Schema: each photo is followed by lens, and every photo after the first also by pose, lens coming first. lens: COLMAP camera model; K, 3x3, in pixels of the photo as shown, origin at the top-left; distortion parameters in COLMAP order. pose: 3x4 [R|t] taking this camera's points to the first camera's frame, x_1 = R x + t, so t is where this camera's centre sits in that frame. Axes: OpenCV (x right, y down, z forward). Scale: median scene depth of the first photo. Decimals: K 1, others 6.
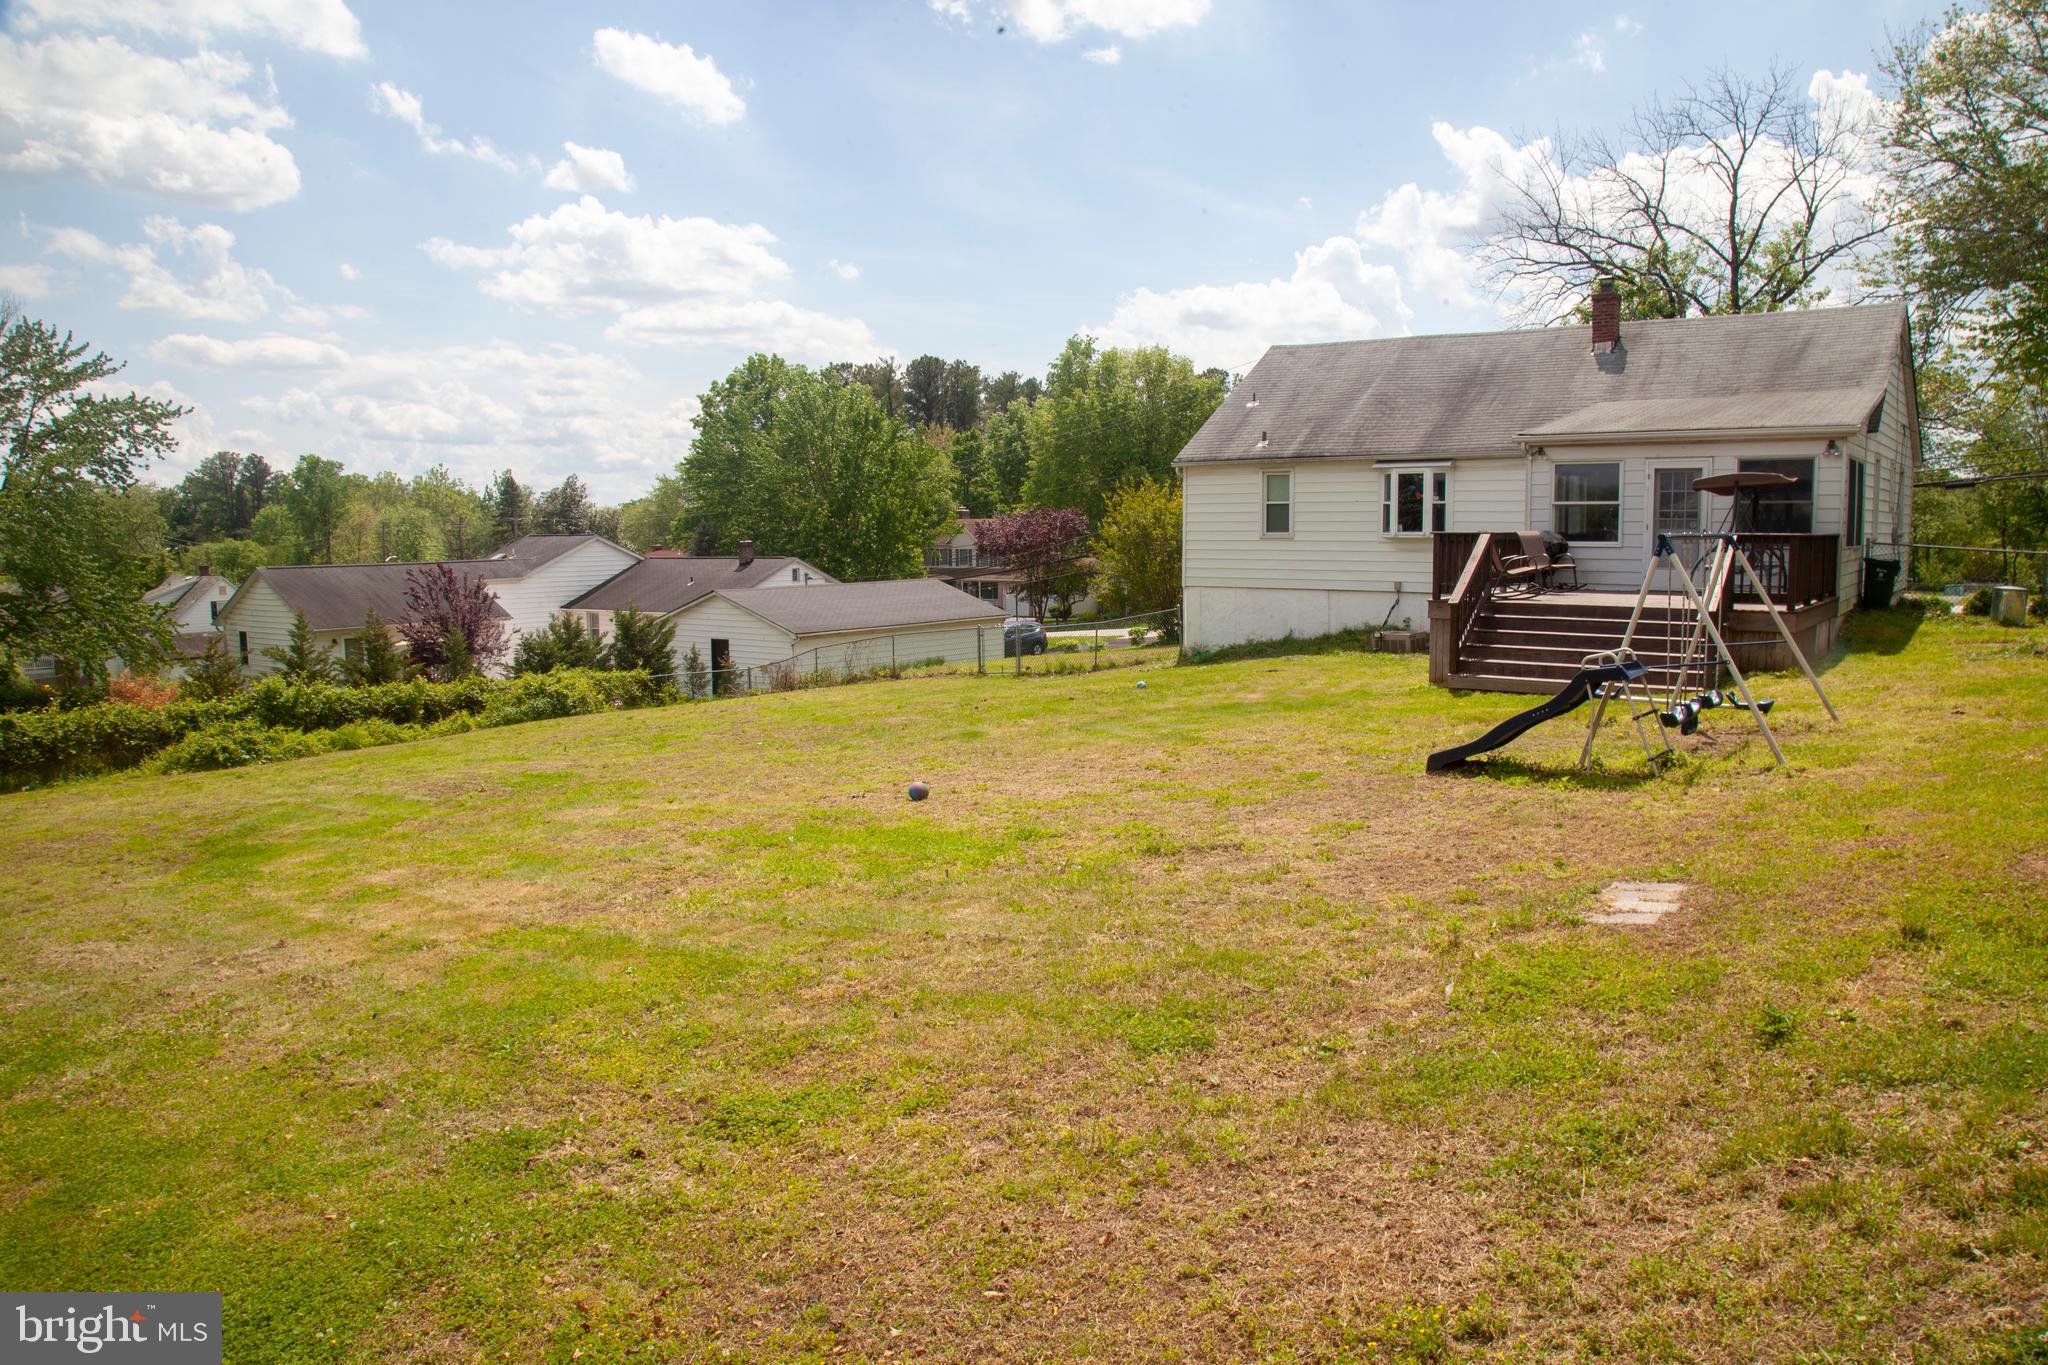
lens RADIAL K [[1453.6, 0, 1024.0], [0, 1453.6, 682.5], [0, 0, 1]] dist [-0.133273, 0.086346]
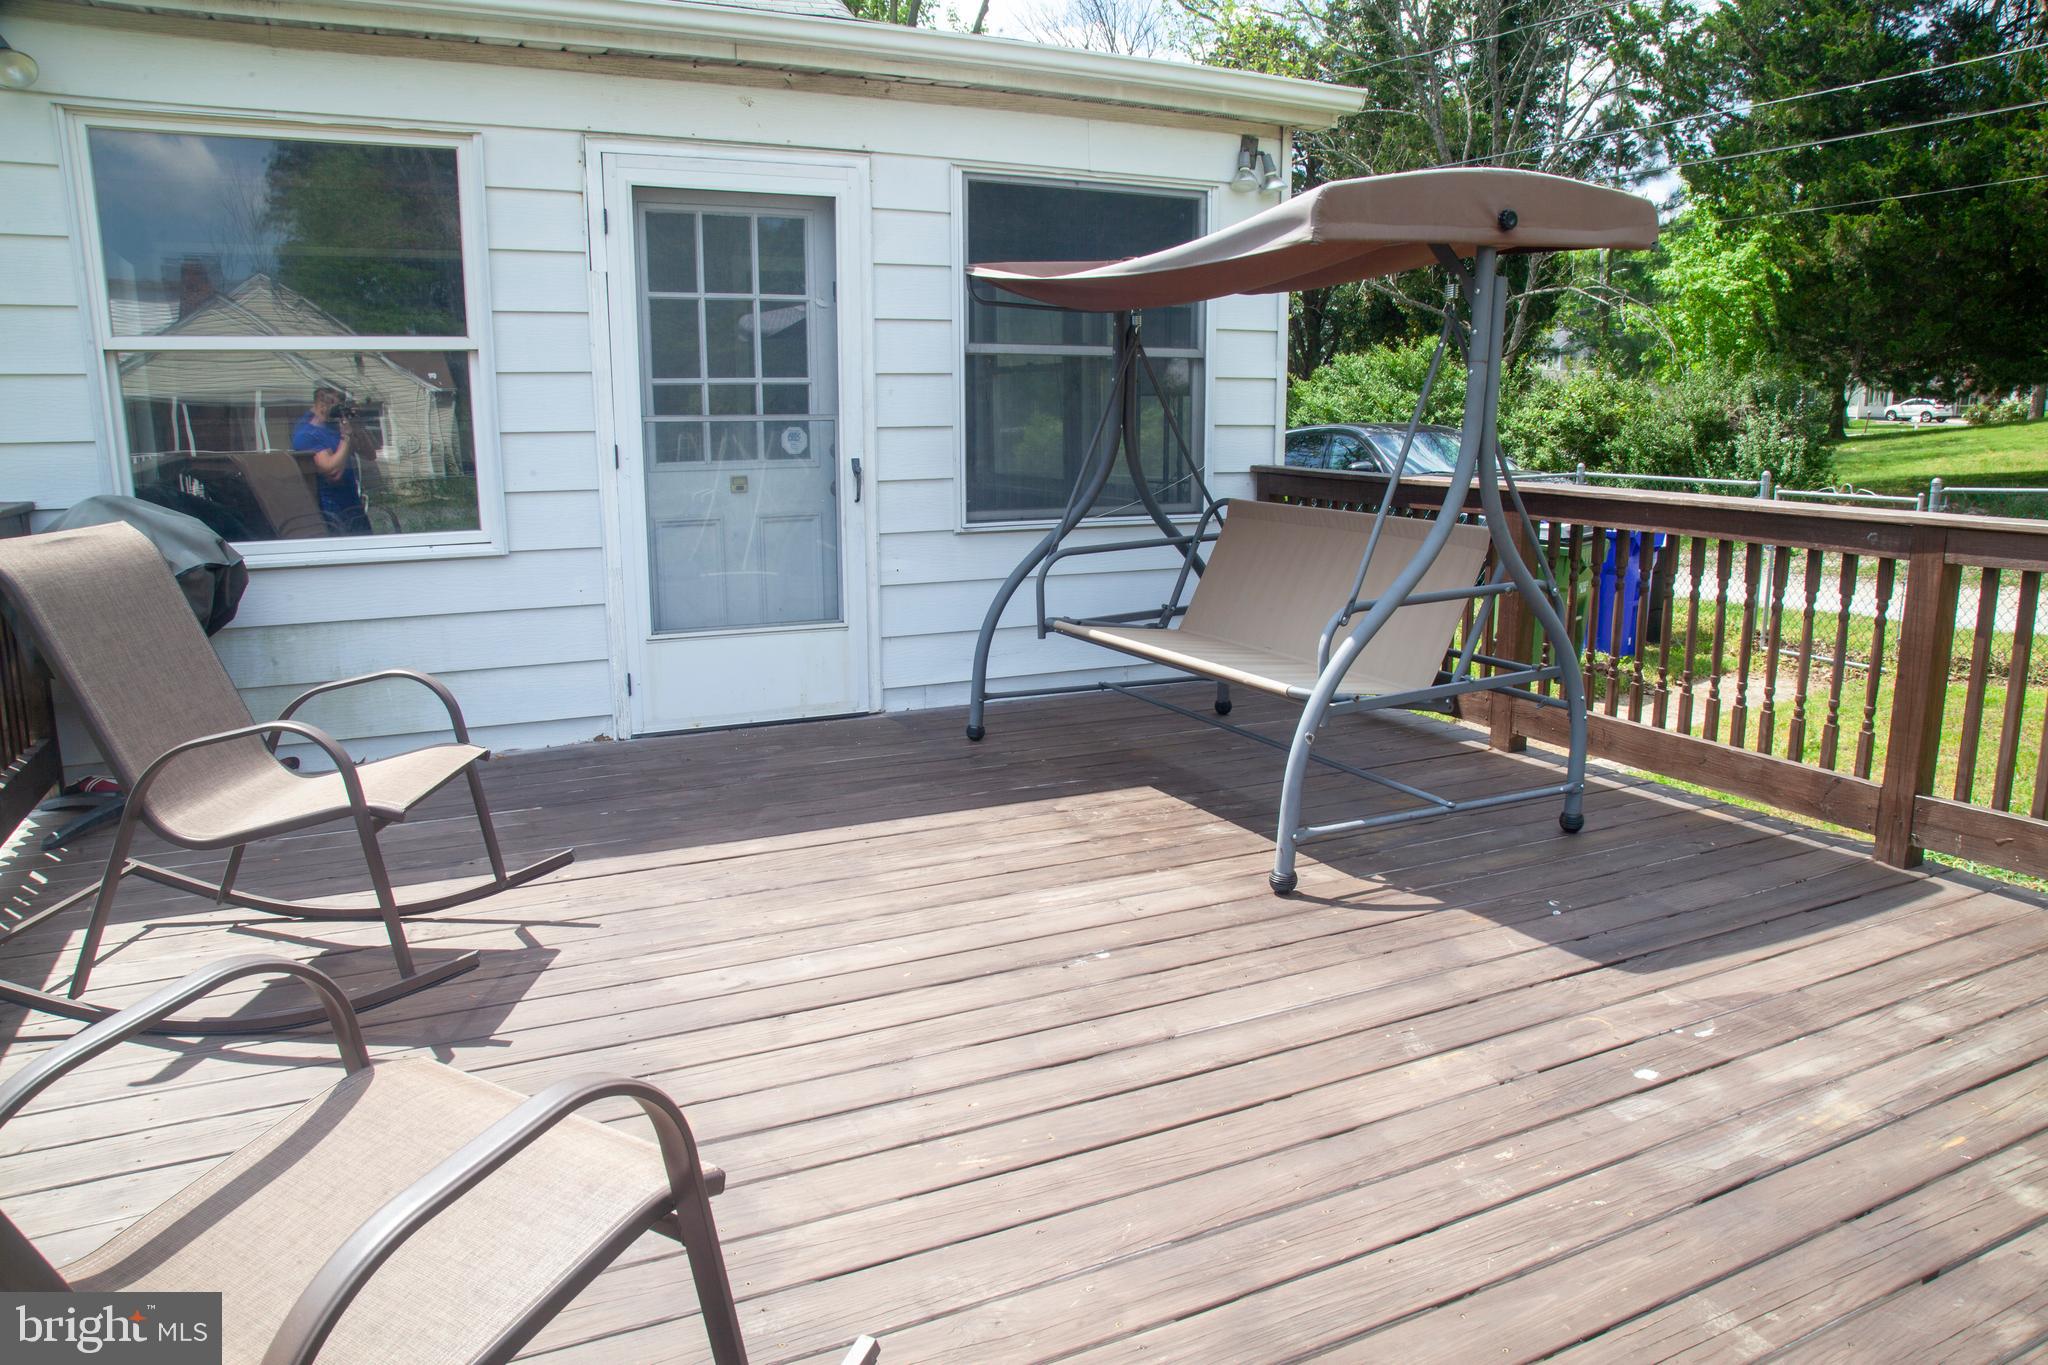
lens RADIAL K [[1399.9, 0, 1053.4], [0, 1399.9, 684.9], [0, 0, 1]] dist [-0.123522, 0.088280]
pose [[0.458527, -0.172906, 0.871698, 0.152678], [0.092113, 0.984853, 0.146898, -0.054862], [-0.883894, 0.012938, 0.467508, 0.461712]]
